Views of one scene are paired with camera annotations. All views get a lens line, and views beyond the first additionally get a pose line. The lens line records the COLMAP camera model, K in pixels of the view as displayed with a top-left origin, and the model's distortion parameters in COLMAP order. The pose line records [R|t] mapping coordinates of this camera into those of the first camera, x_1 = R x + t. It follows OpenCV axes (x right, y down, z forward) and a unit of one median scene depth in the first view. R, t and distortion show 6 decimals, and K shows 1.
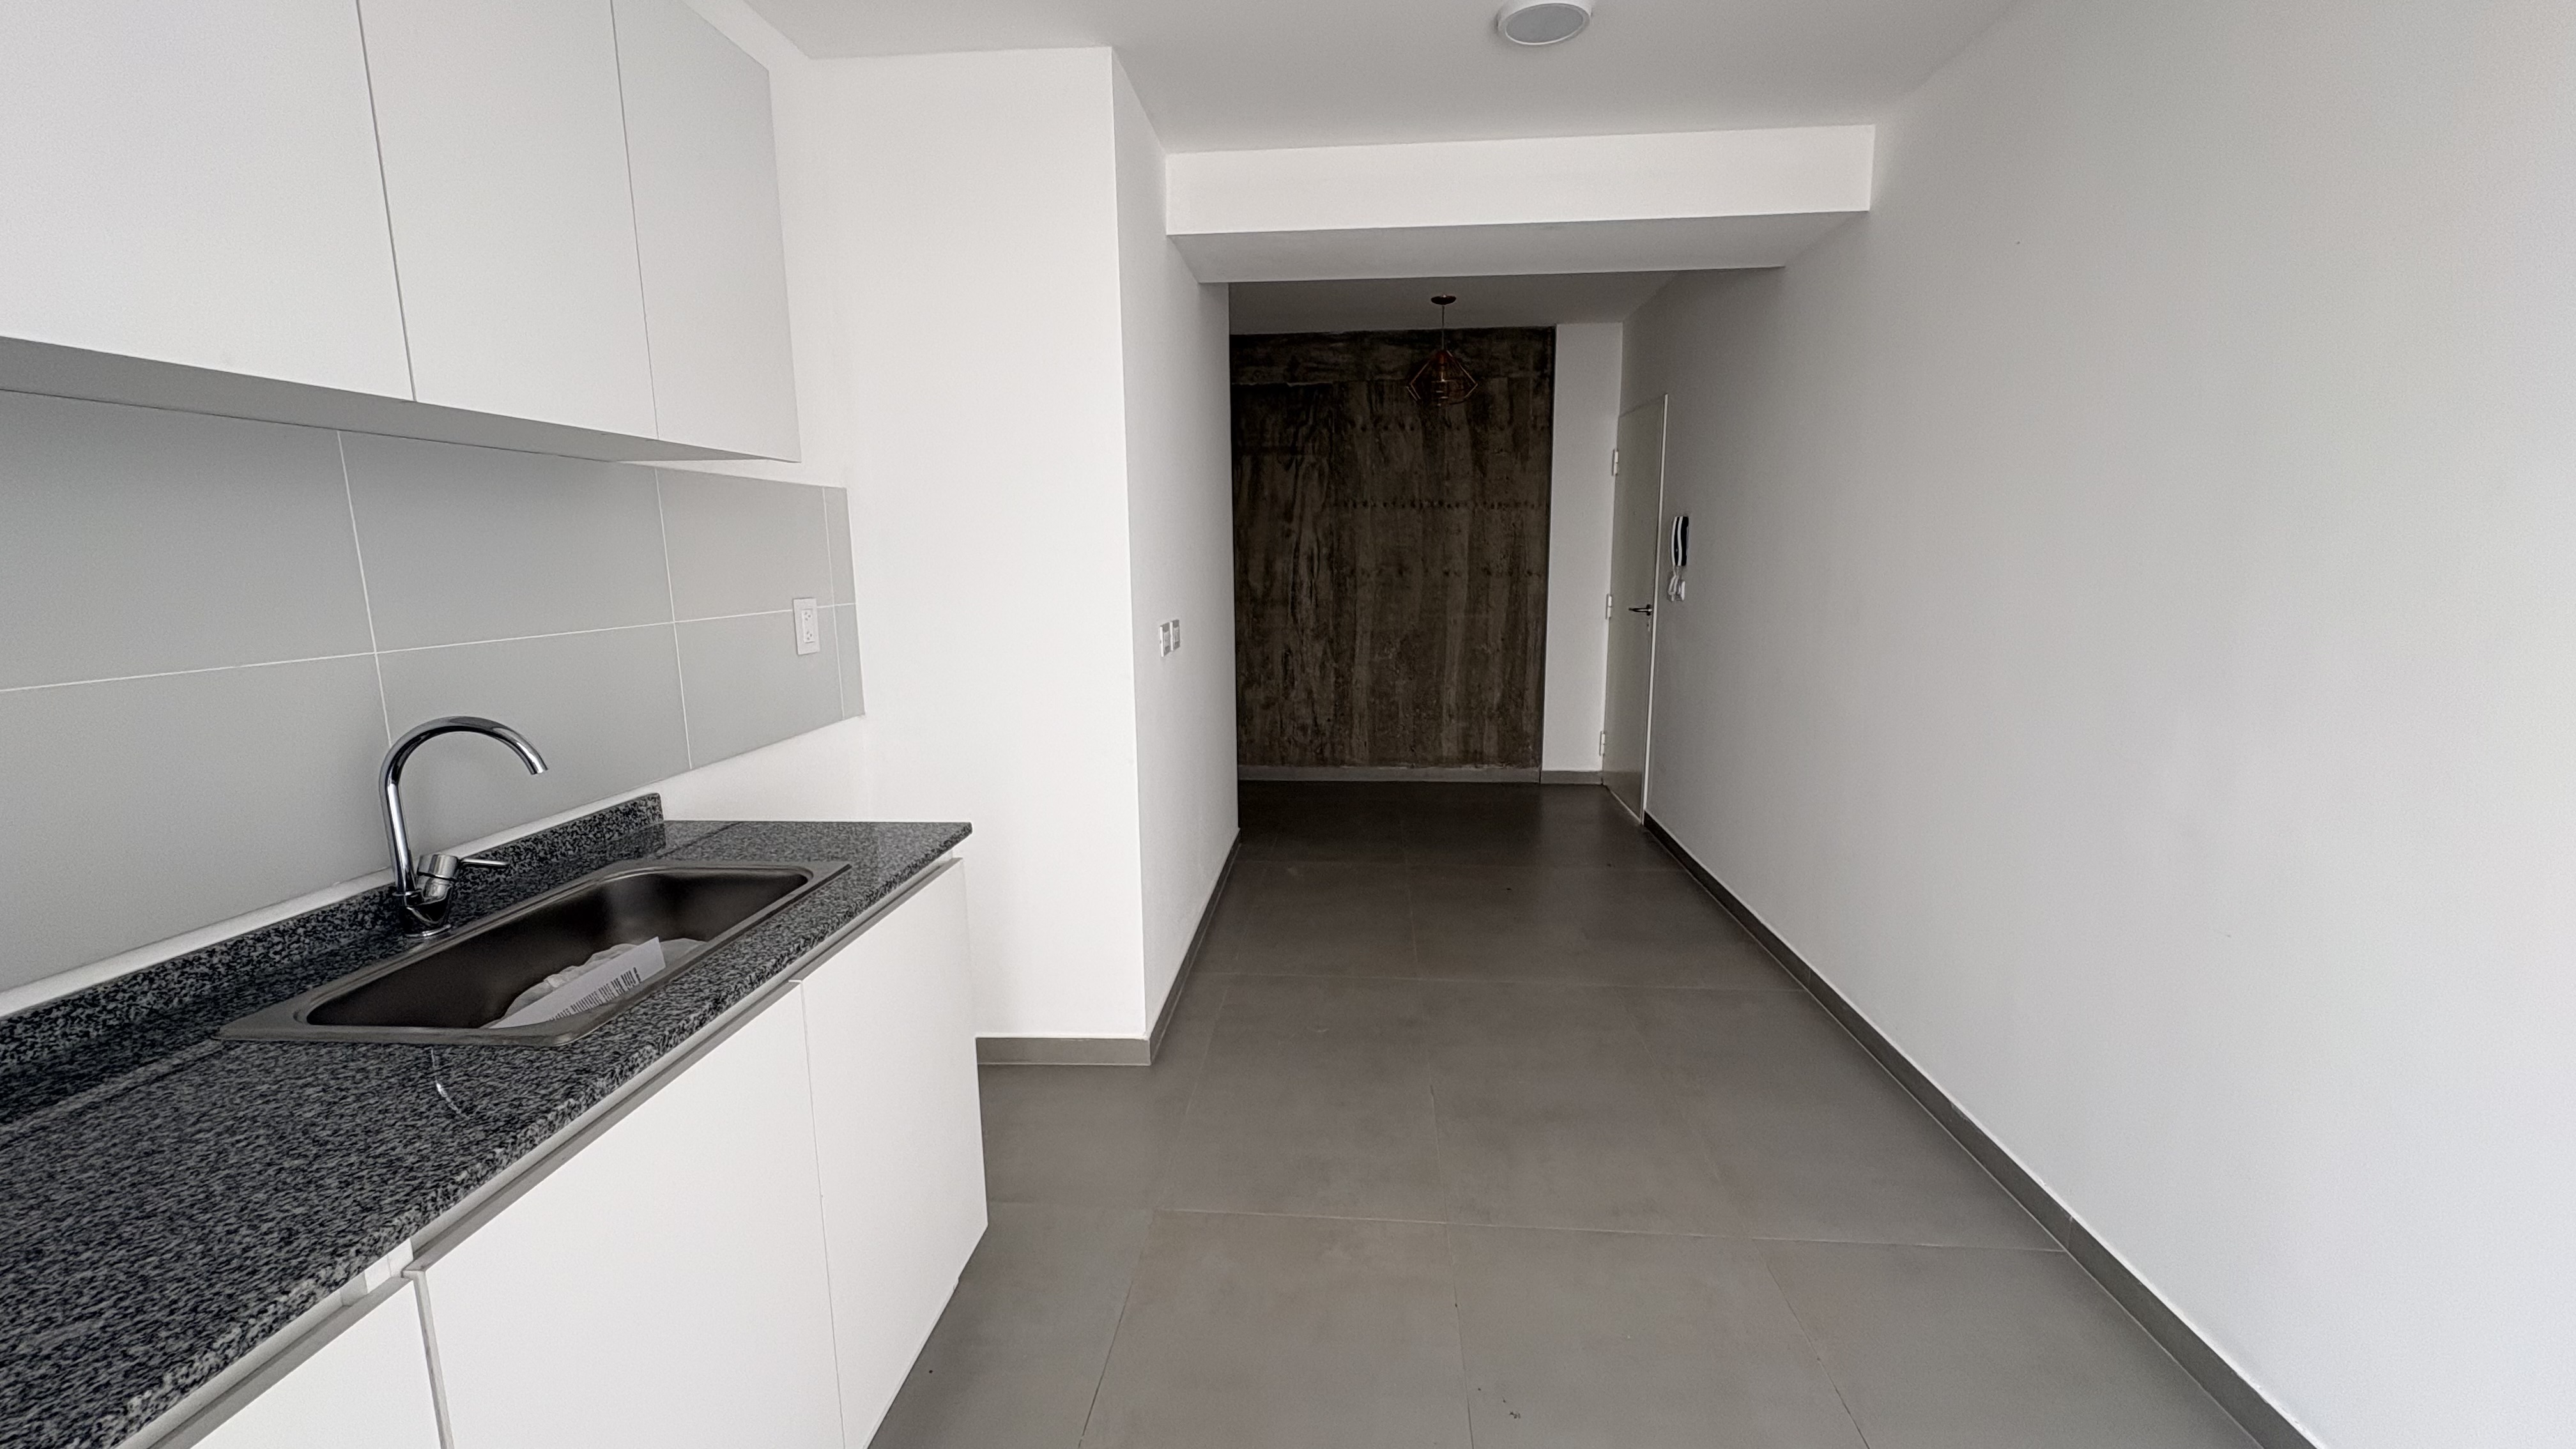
lens RADIAL K [[1025.1, 0, 1289.7], [0, 1025.1, 722.9], [0, 0, 1]] dist [-0.001012, 0.000946]
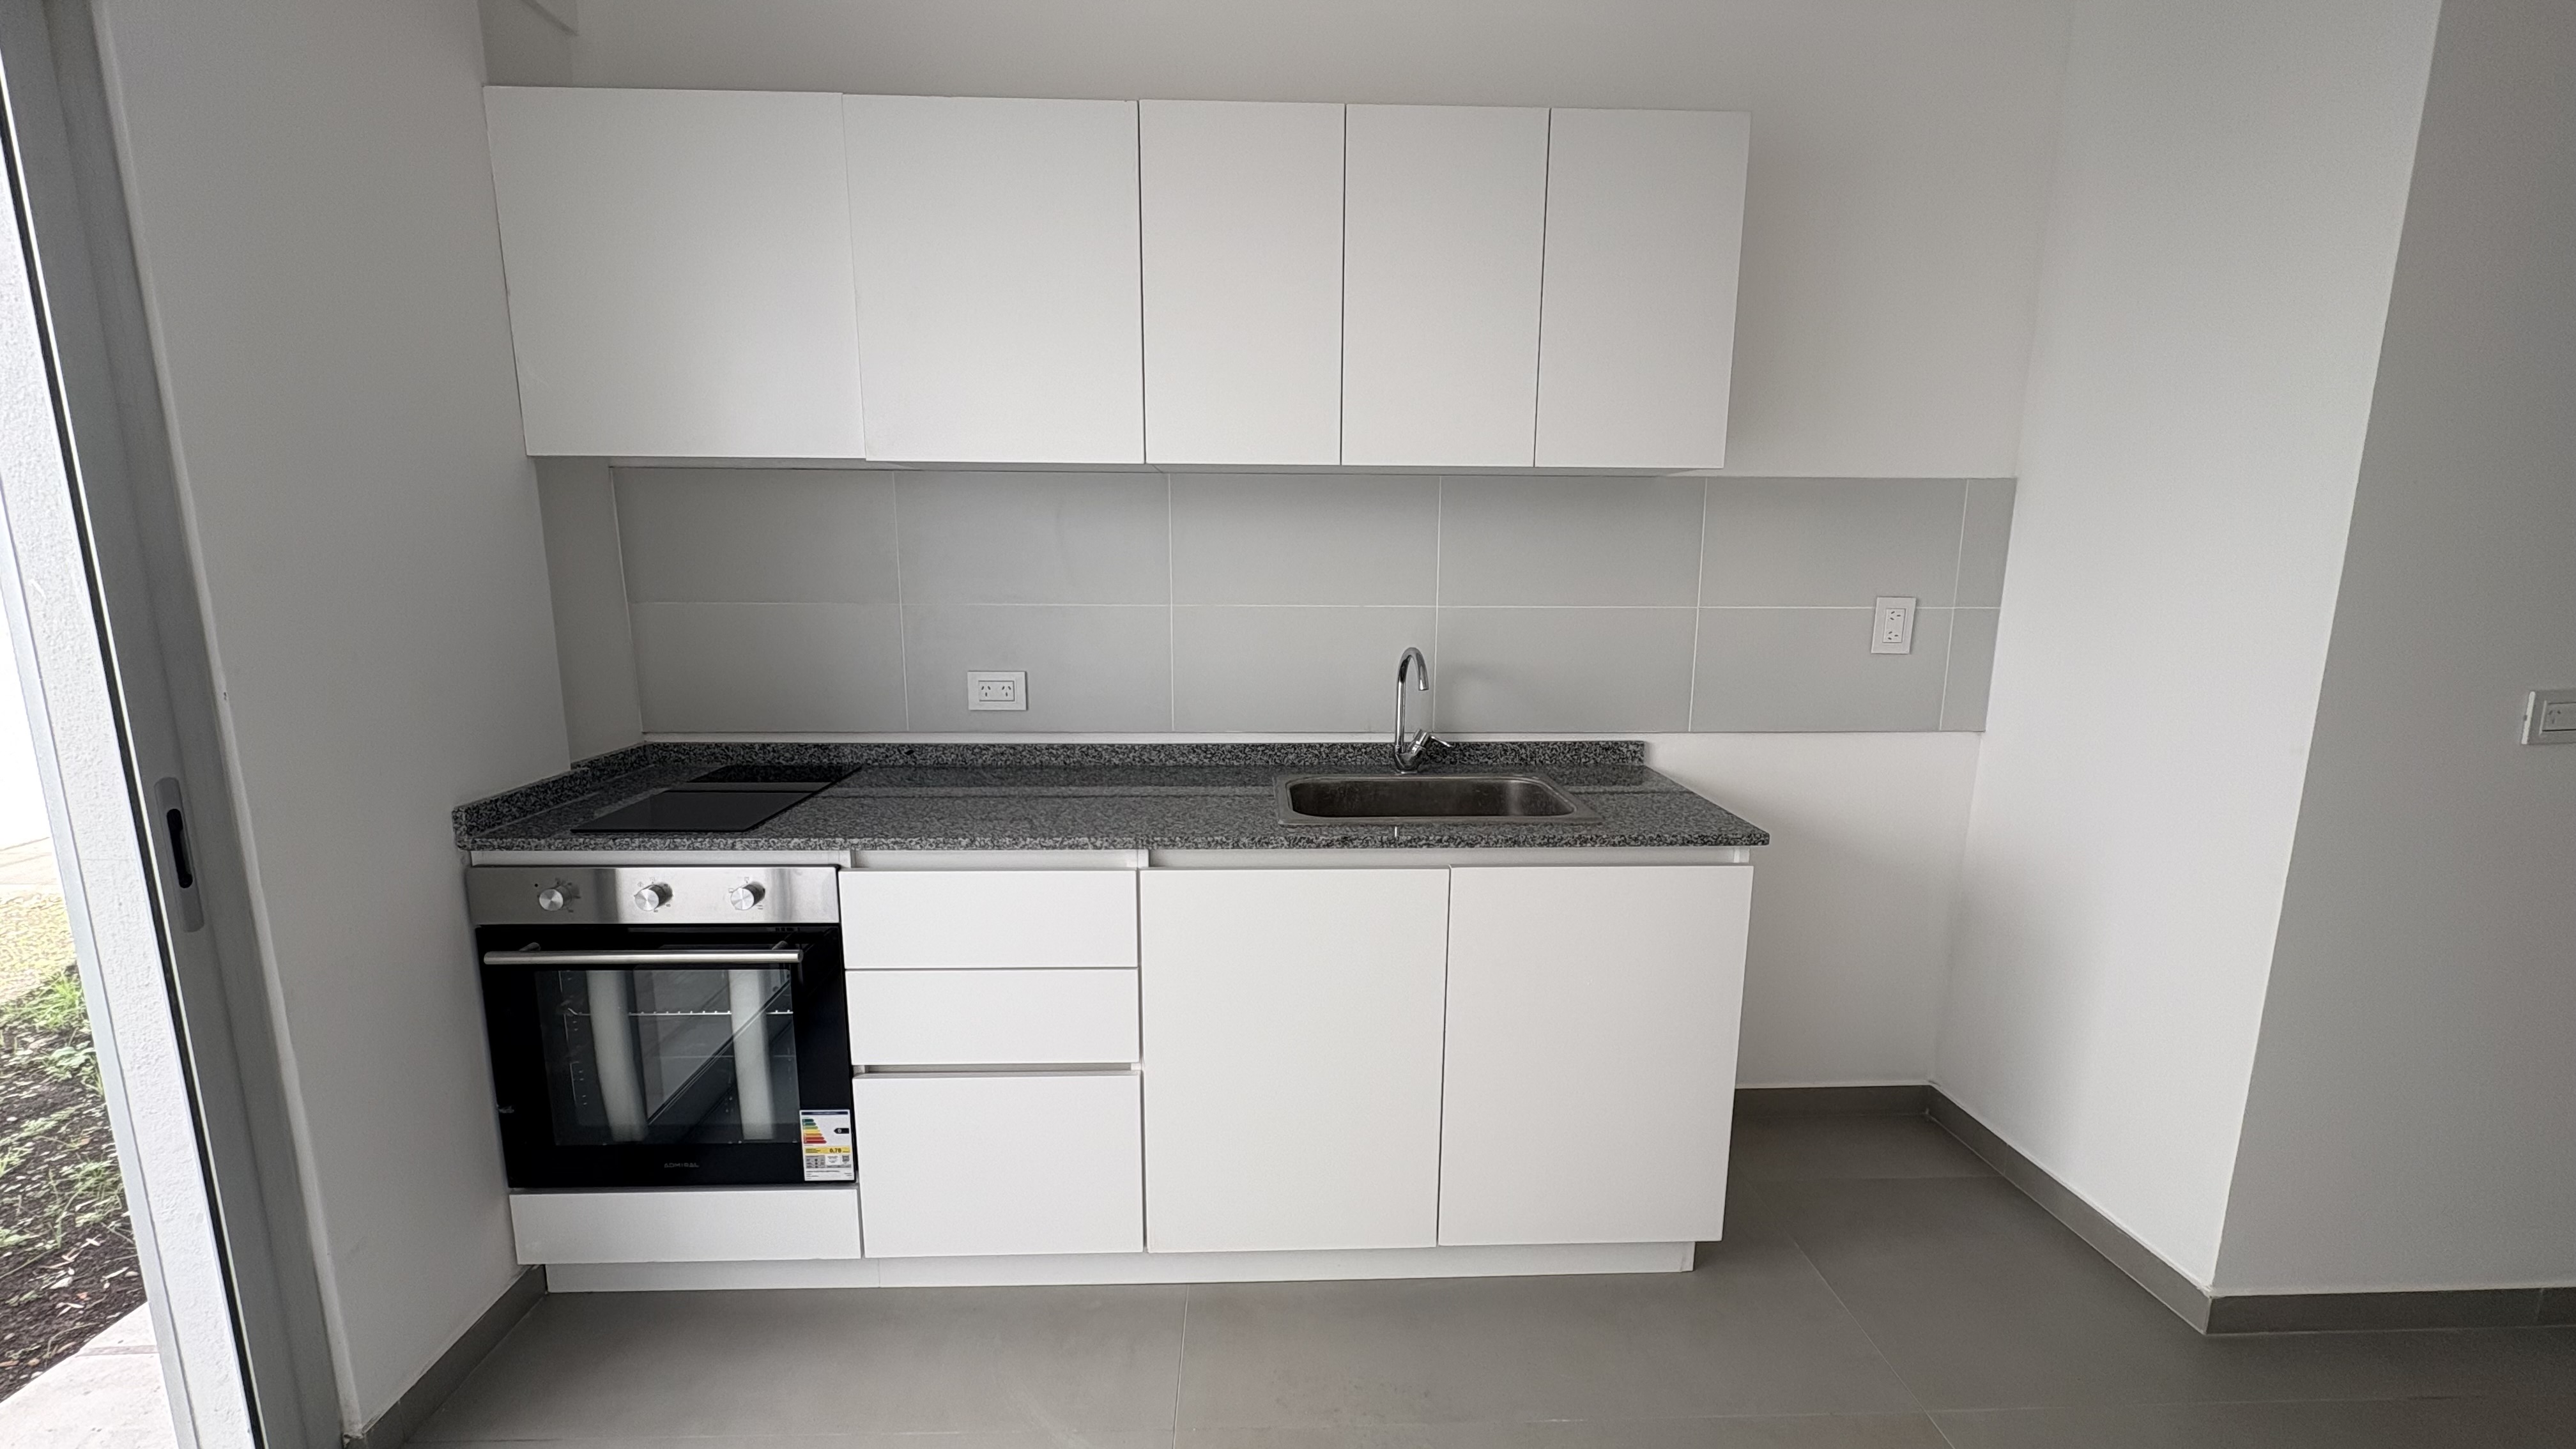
lens RADIAL K [[1025.1, 0, 1285.9], [0, 1025.1, 725.1], [0, 0, 1]] dist [-0.001012, 0.000946]
pose [[0.108474, 0.181767, -0.977340, 0.176331], [-0.170123, 0.972033, 0.161898, -0.025225], [0.979434, 0.148706, 0.136363, 0.128135]]
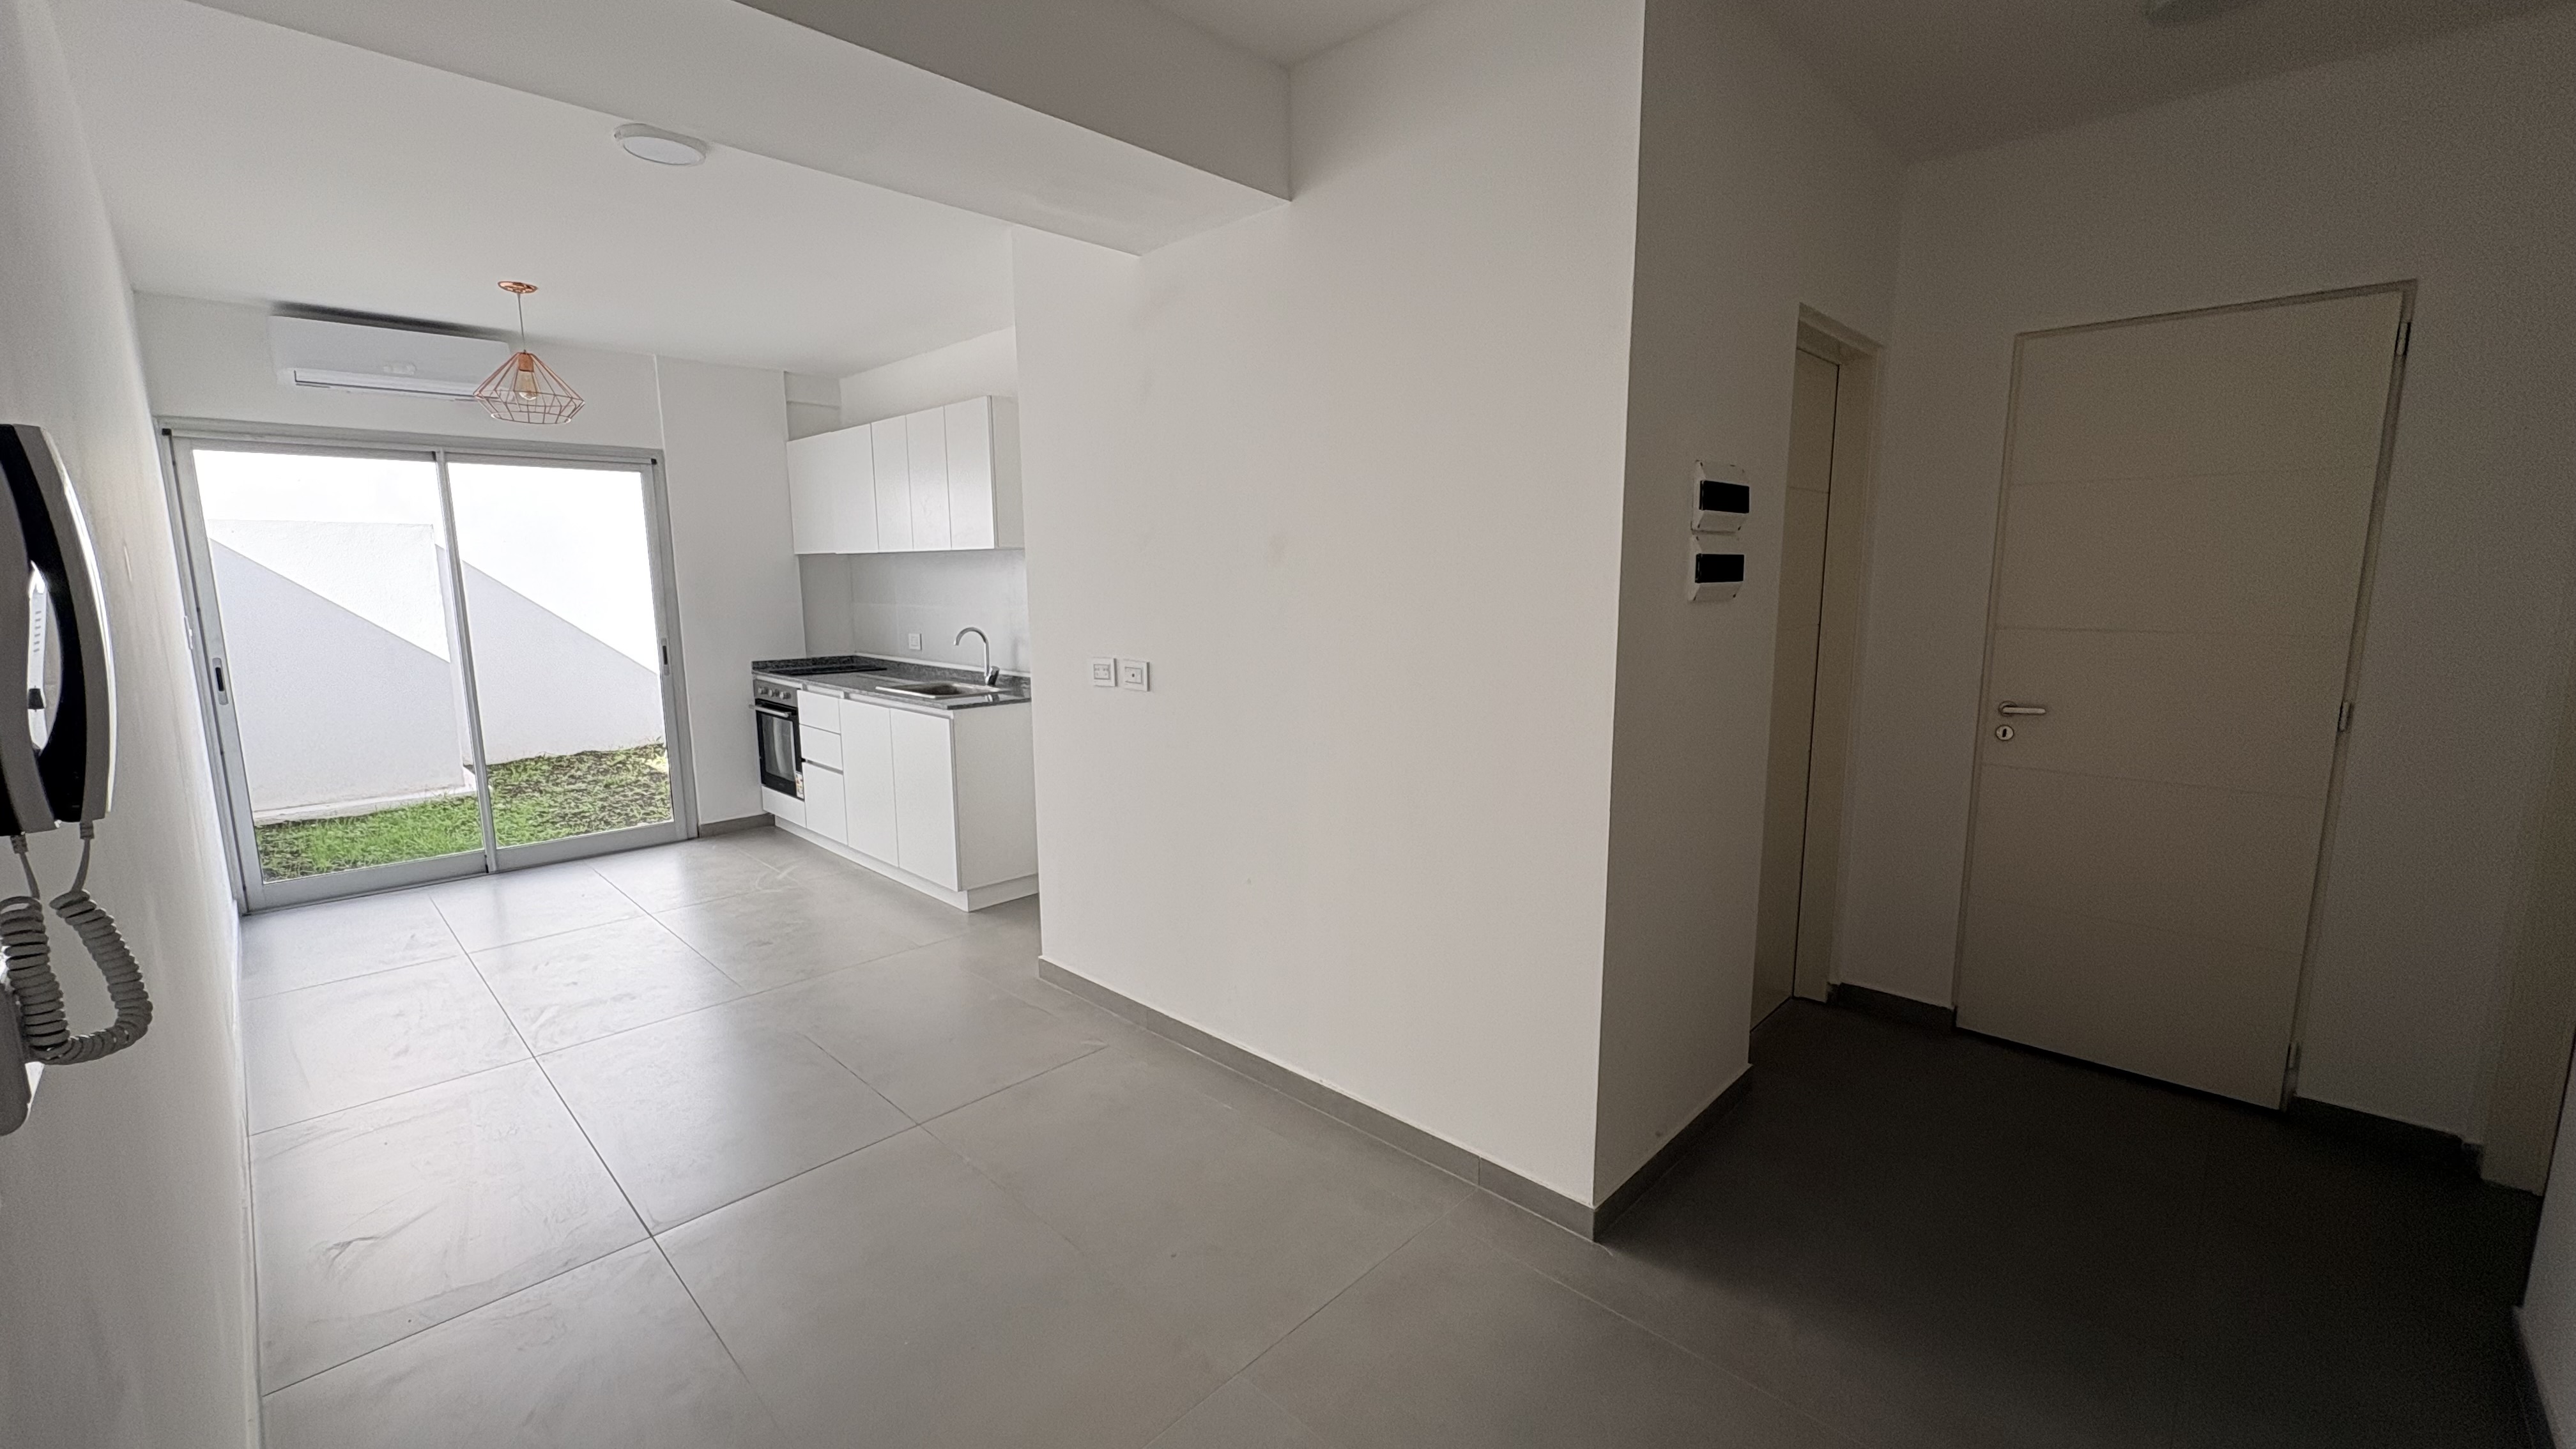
lens RADIAL K [[1025.1, 0, 1287.1], [0, 1025.1, 729.7], [0, 0, 1]] dist [-0.001012, 0.000946]
pose [[-0.637532, 0.127360, -0.759824, 0.294916], [-0.118672, 0.958237, 0.260190, -0.166096], [0.761229, 0.256050, -0.595793, 0.921637]]
